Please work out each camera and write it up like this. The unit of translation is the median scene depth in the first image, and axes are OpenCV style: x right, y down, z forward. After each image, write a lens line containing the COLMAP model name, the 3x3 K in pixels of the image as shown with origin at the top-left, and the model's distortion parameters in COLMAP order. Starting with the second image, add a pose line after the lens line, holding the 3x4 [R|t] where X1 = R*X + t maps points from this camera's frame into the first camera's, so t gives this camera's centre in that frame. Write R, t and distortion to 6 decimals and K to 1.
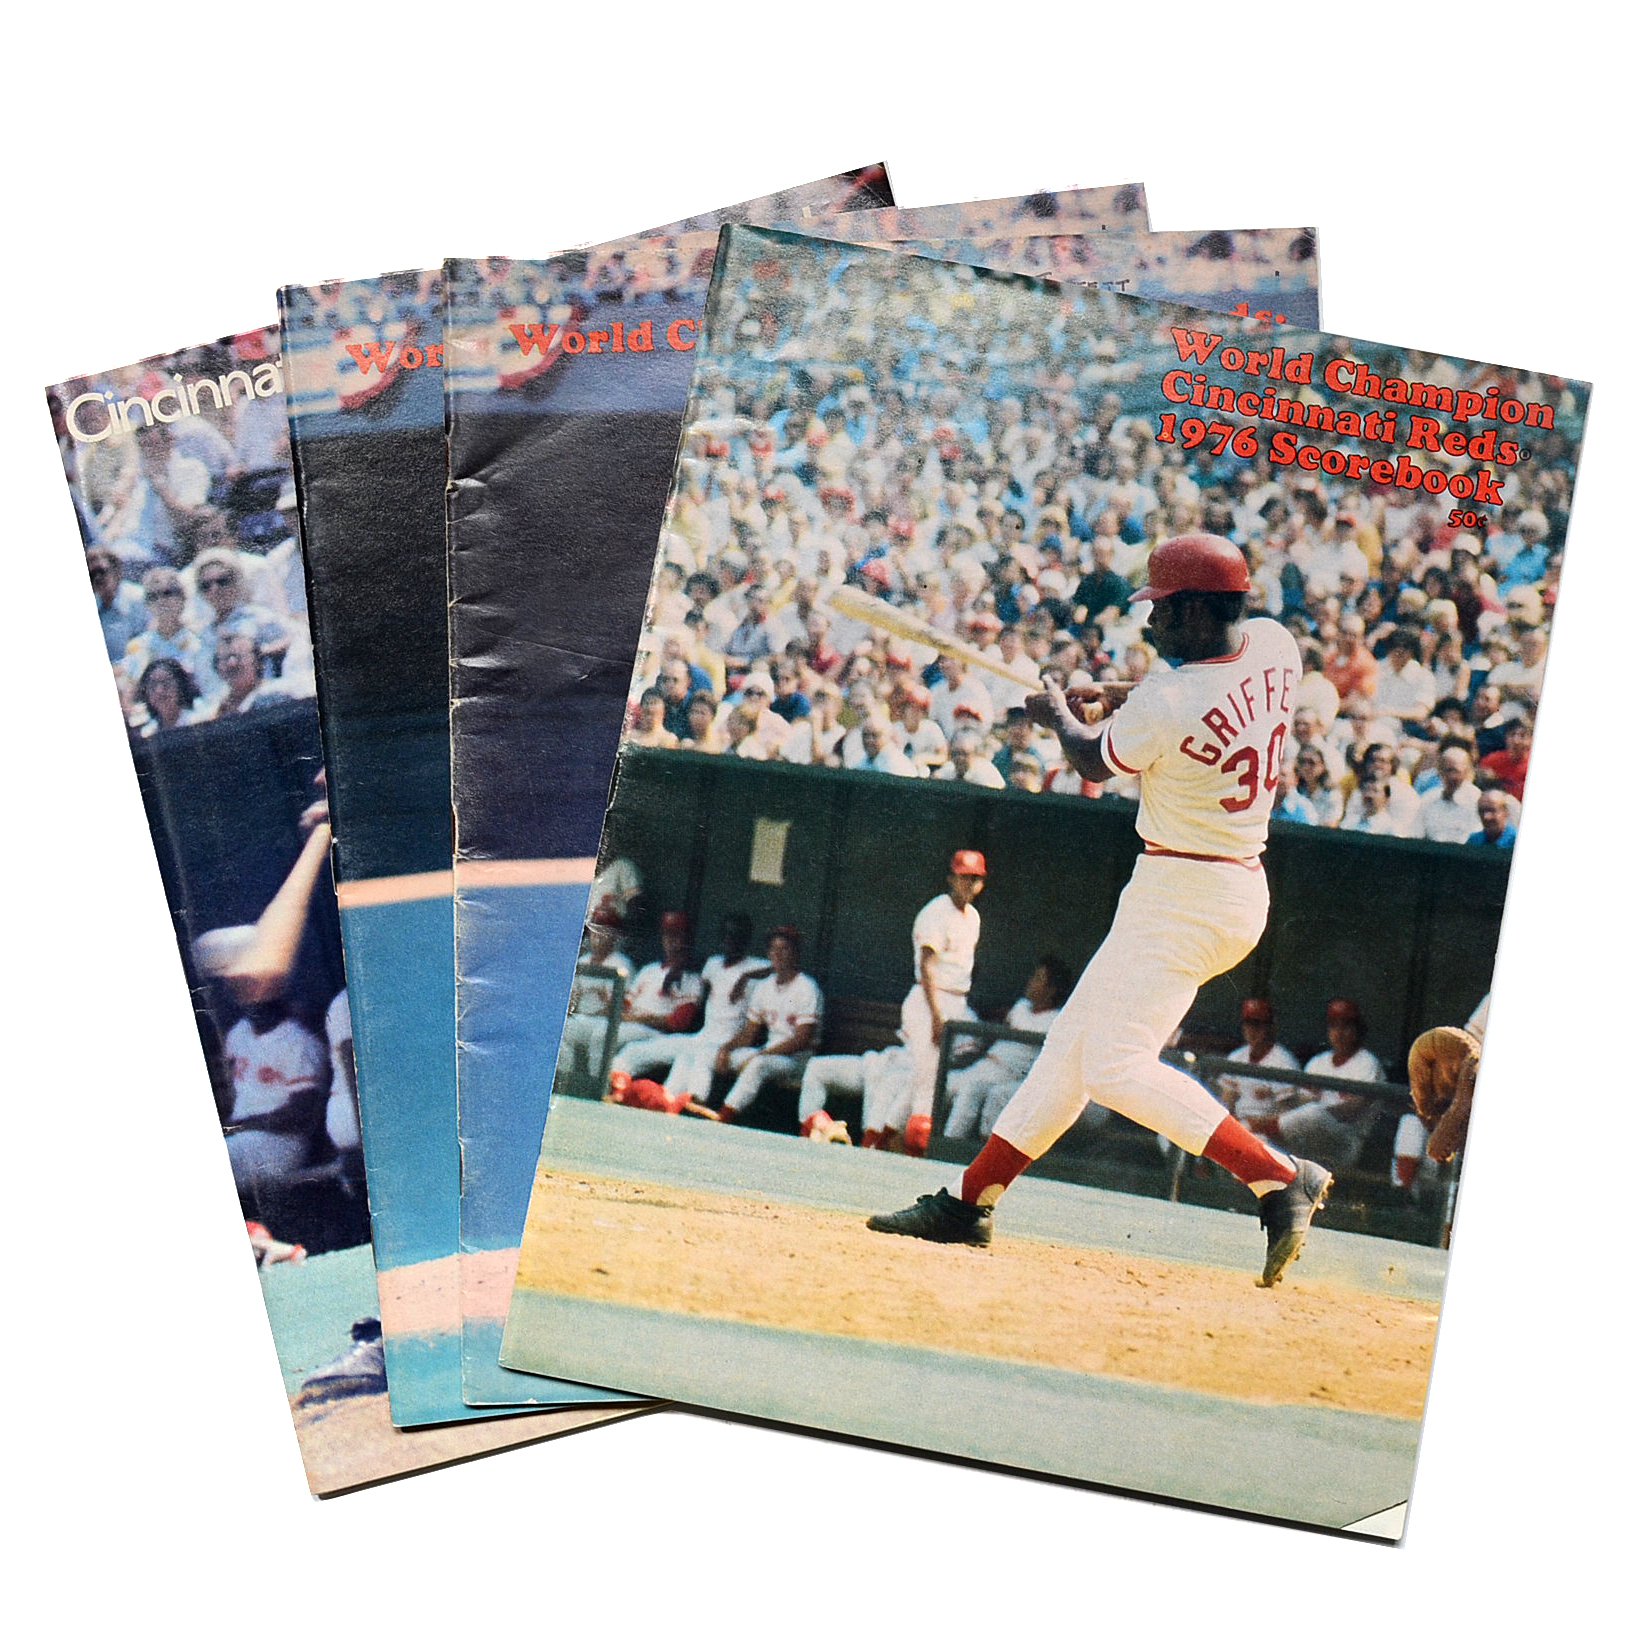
lens RADIAL K [[3221.6, 0, 817.0], [0, 3221.6, 819.5], [0, 0, 1]] dist [-0.020092, 0.000000]
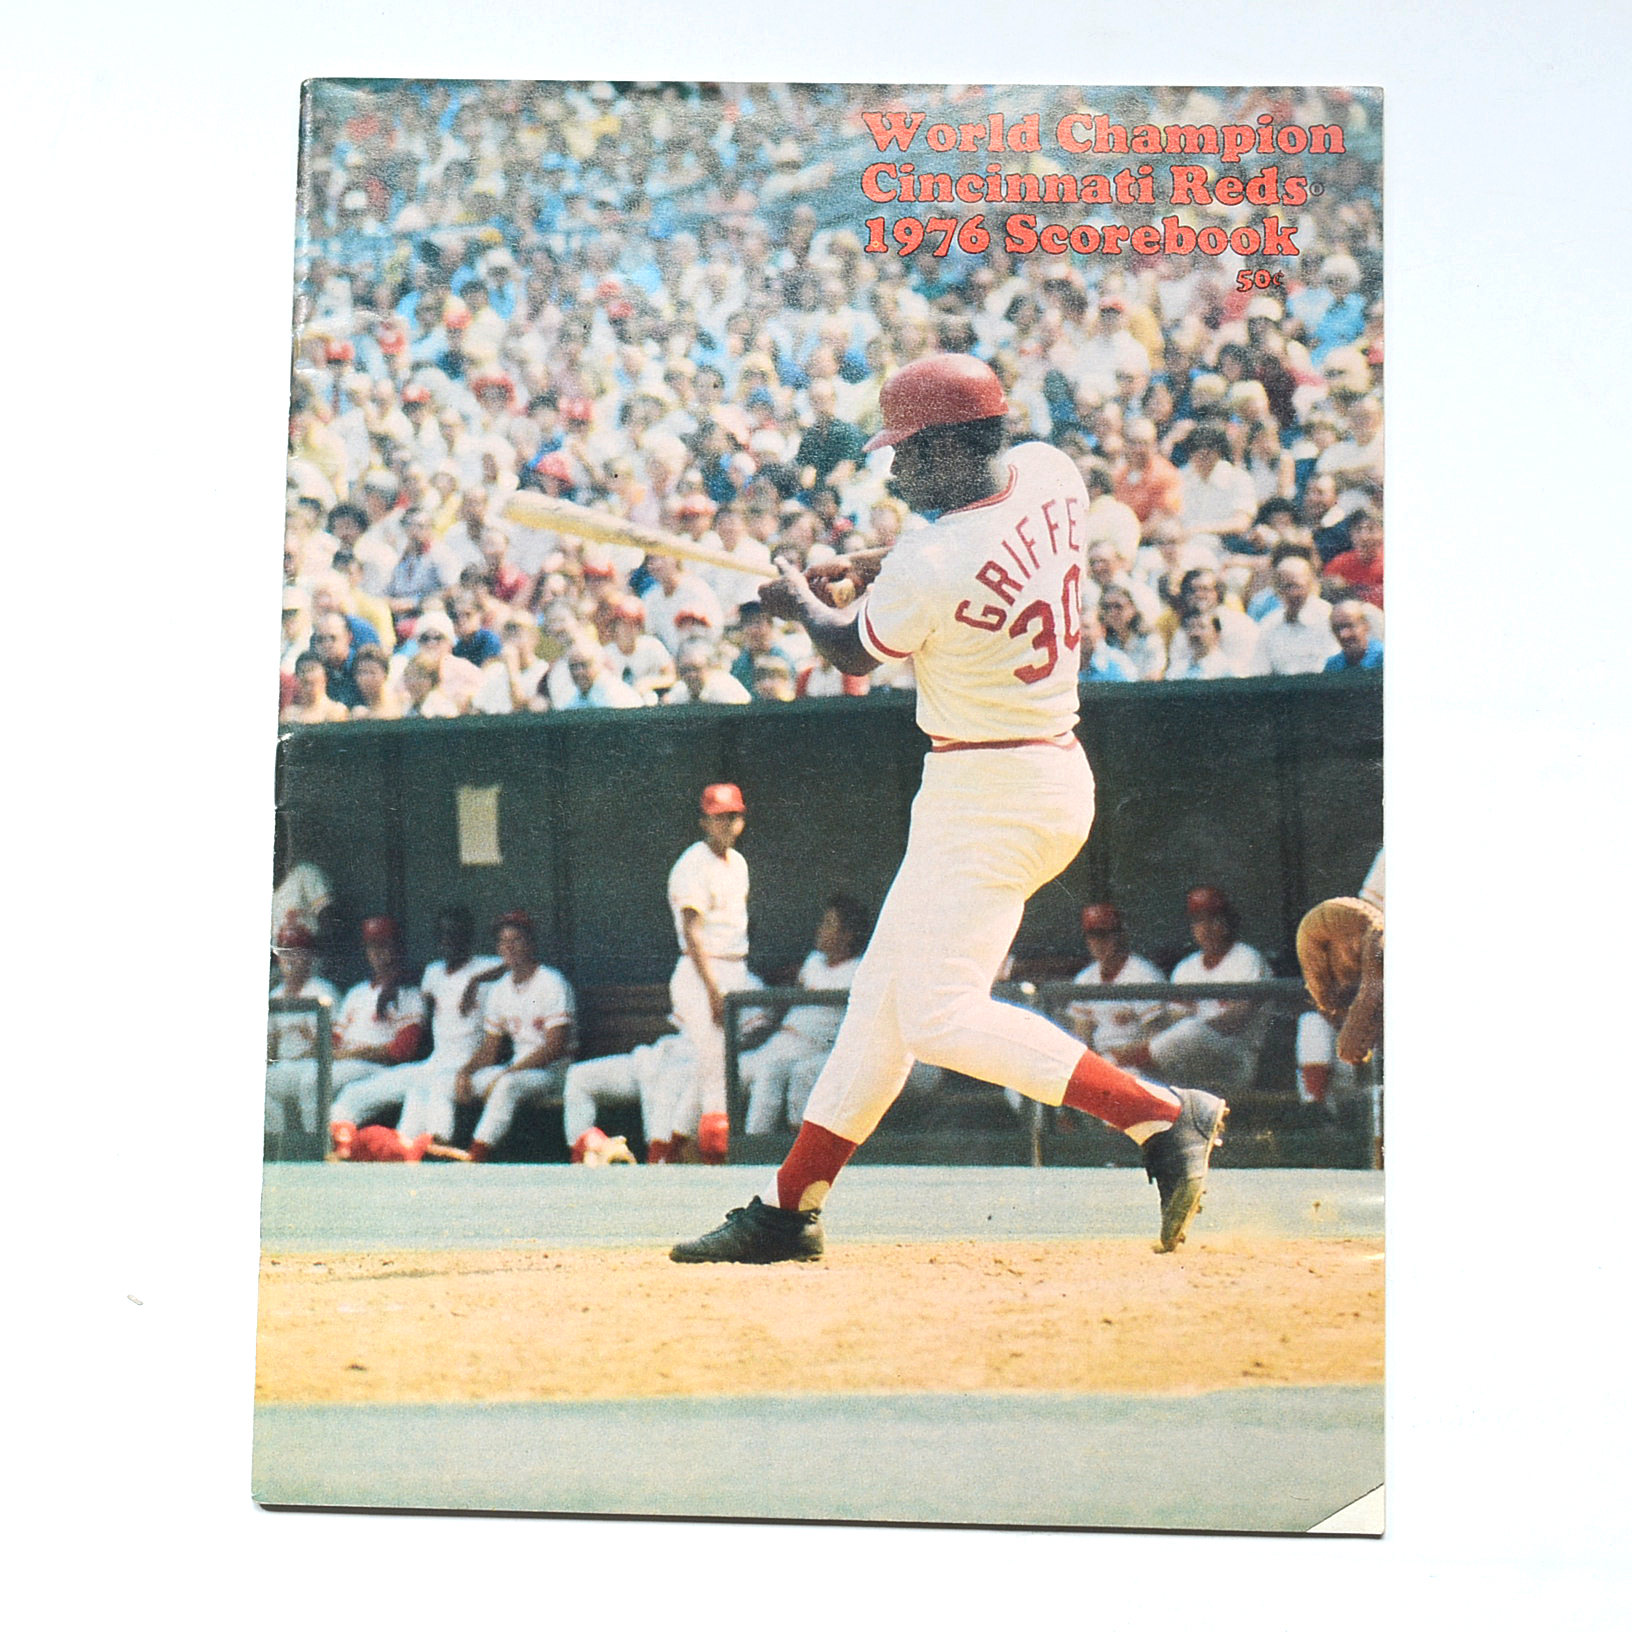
lens RADIAL K [[3529.6, 0, 813.2], [0, 3529.6, 814.8], [0, 0, 1]] dist [-0.006427, 0.000000]
pose [[0.984410, -0.160274, 0.072458, 0.004406], [0.159702, 0.987071, 0.013651, 0.009152], [-0.073709, -0.001866, 0.997278, 0.108364]]
